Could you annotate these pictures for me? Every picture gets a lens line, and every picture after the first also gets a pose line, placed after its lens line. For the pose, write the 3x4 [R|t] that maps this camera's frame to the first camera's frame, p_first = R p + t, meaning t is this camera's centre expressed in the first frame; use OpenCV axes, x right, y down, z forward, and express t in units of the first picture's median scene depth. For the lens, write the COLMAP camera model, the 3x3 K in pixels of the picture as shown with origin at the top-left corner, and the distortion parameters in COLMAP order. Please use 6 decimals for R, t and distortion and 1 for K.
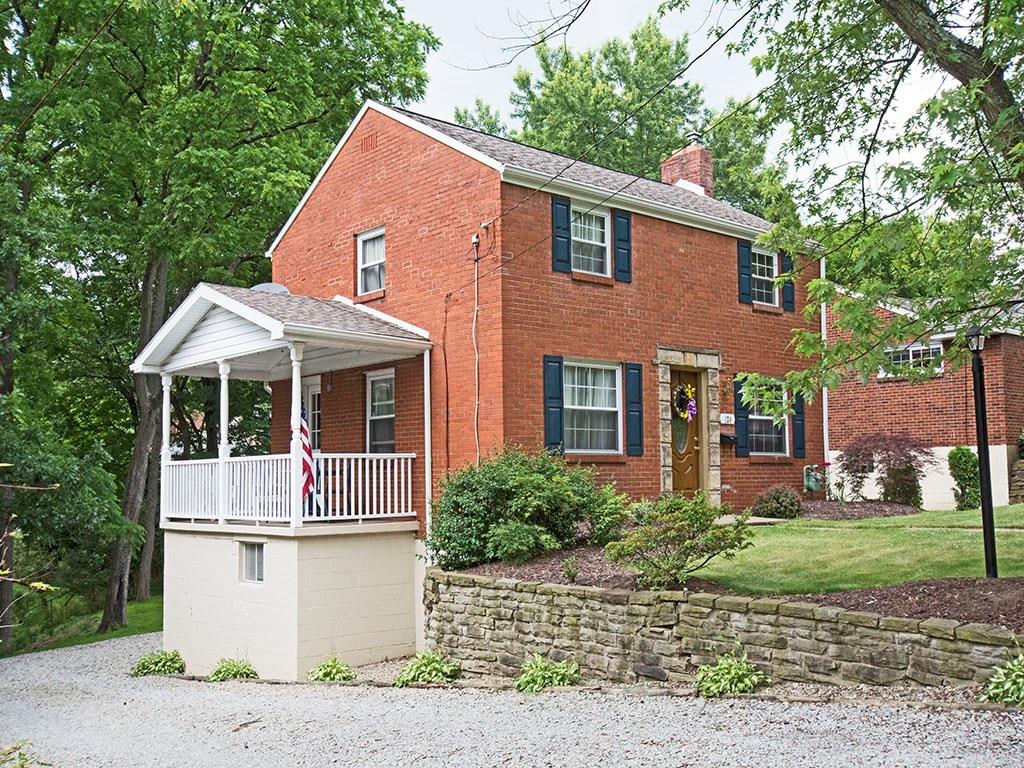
lens RADIAL K [[1061.8, 0, 512.1], [0, 1061.8, 388.6], [0, 0, 1]] dist [-0.002746, 0.000000]
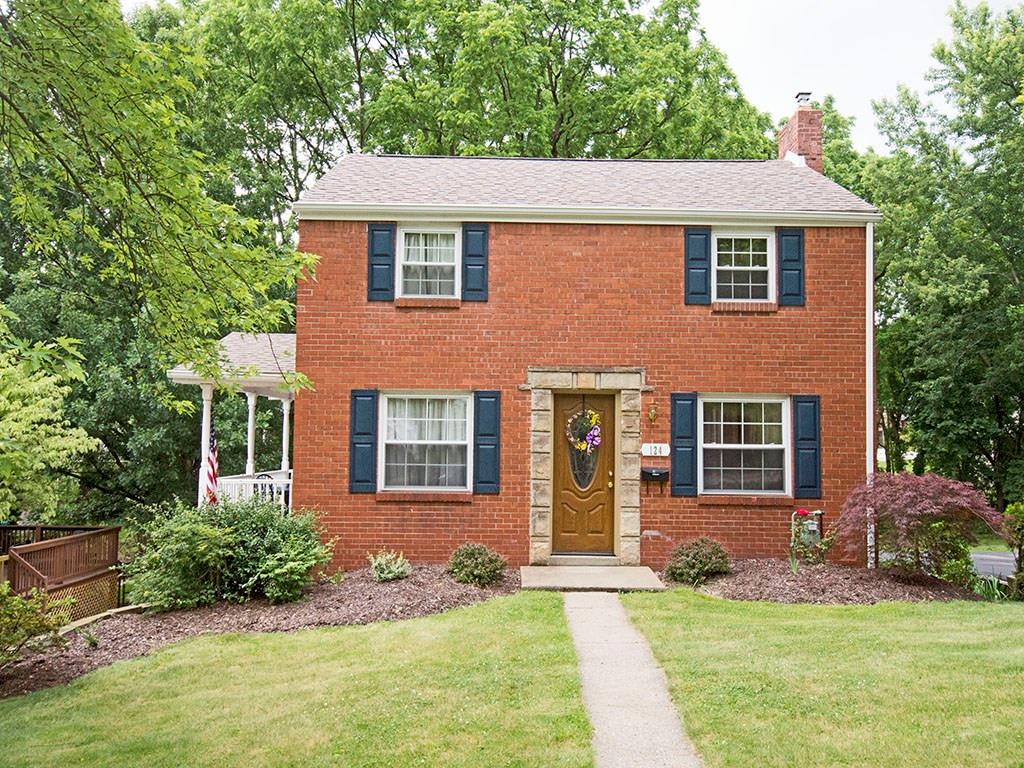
lens RADIAL K [[836.6, 0, 511.6], [0, 836.6, 379.1], [0, 0, 1]] dist [0.011297, 0.000728]
pose [[0.747022, -0.028781, -0.664176, 0.589736], [0.037674, 0.999290, -0.000929, -0.031772], [0.663731, -0.024328, 0.747575, 0.474735]]
